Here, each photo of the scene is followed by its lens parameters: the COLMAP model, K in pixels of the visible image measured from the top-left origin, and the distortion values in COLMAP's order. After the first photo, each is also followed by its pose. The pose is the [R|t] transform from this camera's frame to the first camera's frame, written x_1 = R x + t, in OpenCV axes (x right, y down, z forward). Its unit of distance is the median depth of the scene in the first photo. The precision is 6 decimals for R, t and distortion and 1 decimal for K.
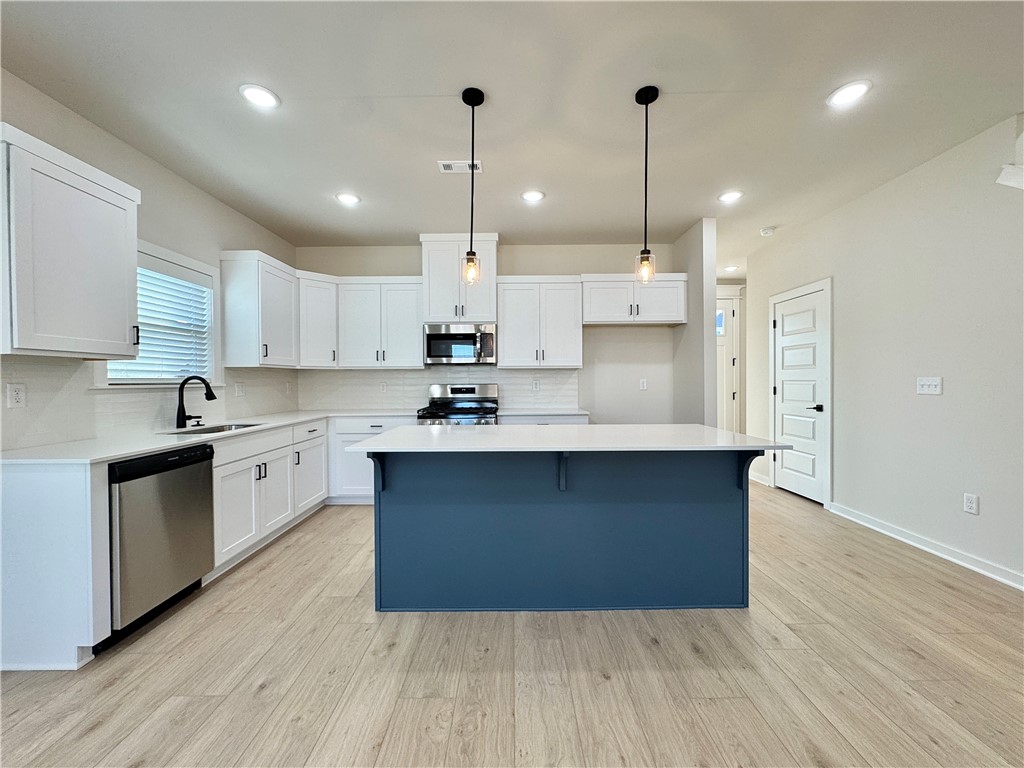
lens RADIAL K [[410.3, 0, 514.2], [0, 410.3, 382.1], [0, 0, 1]] dist [-0.001130, -0.000510]
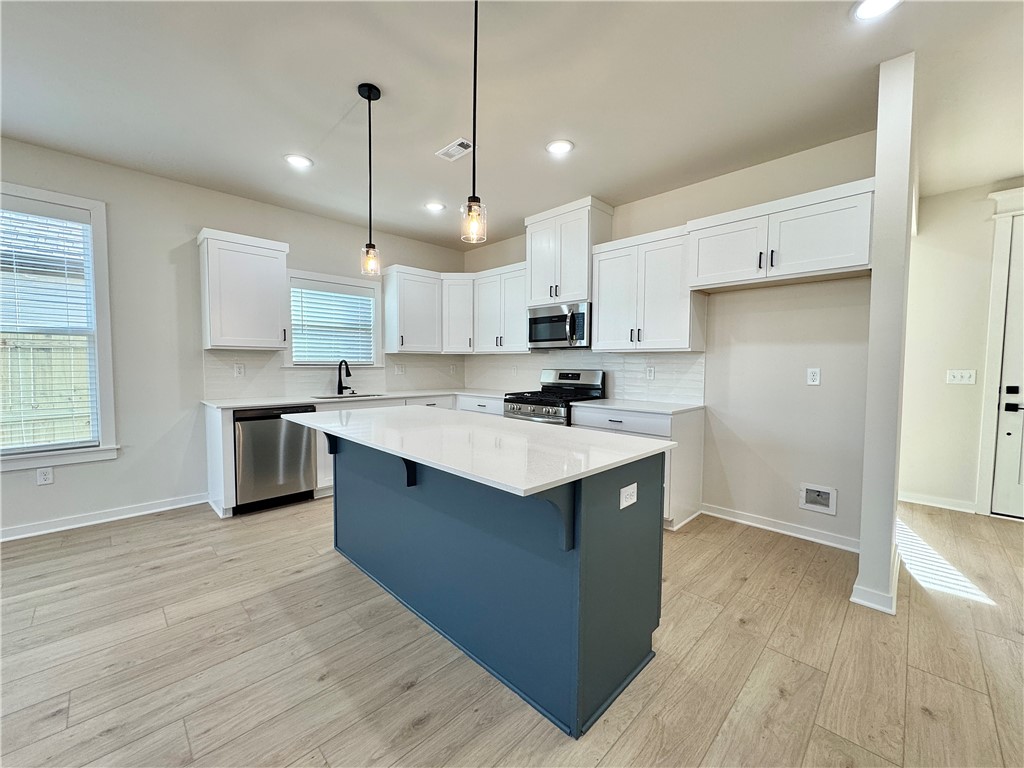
lens RADIAL K [[410.3, 0, 512.0], [0, 410.3, 383.4], [0, 0, 1]] dist [-0.001130, -0.000510]
pose [[0.705582, 0.046558, -0.707097, 0.576960], [-0.014450, 0.998577, 0.051331, -0.012172], [0.708481, -0.026001, 0.705251, 0.319390]]
